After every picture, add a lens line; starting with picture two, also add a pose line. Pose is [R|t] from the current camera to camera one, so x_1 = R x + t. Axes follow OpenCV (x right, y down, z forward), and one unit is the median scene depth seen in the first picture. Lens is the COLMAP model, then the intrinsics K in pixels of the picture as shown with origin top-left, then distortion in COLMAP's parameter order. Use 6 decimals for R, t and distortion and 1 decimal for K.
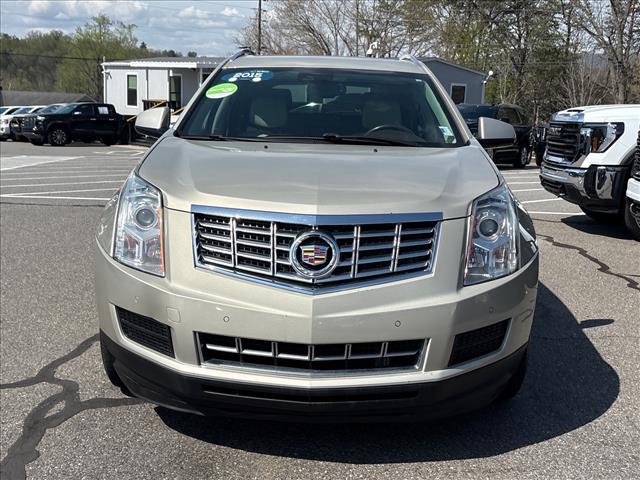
lens RADIAL K [[804.9, 0, 304.5], [0, 804.9, 256.3], [0, 0, 1]] dist [0.058669, 0.000000]
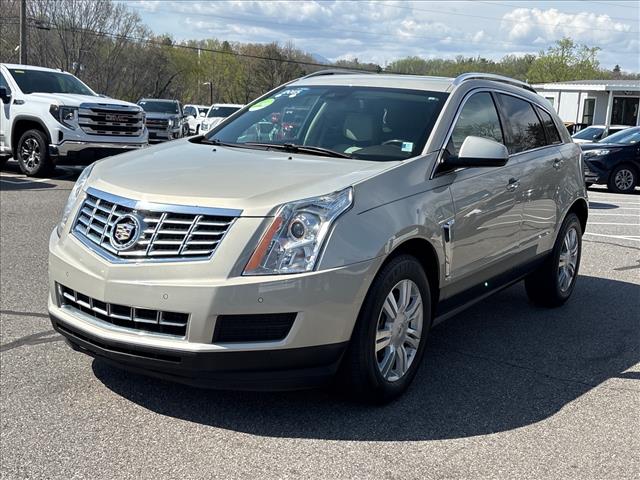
lens RADIAL K [[804.9, 0, 314.6], [0, 804.9, 219.3], [0, 0, 1]] dist [0.058669, 0.000000]
pose [[0.865132, 0.098809, -0.491715, 0.823742], [-0.133054, 0.990488, -0.035061, -0.015080], [0.483573, 0.095757, 0.870050, 0.056959]]
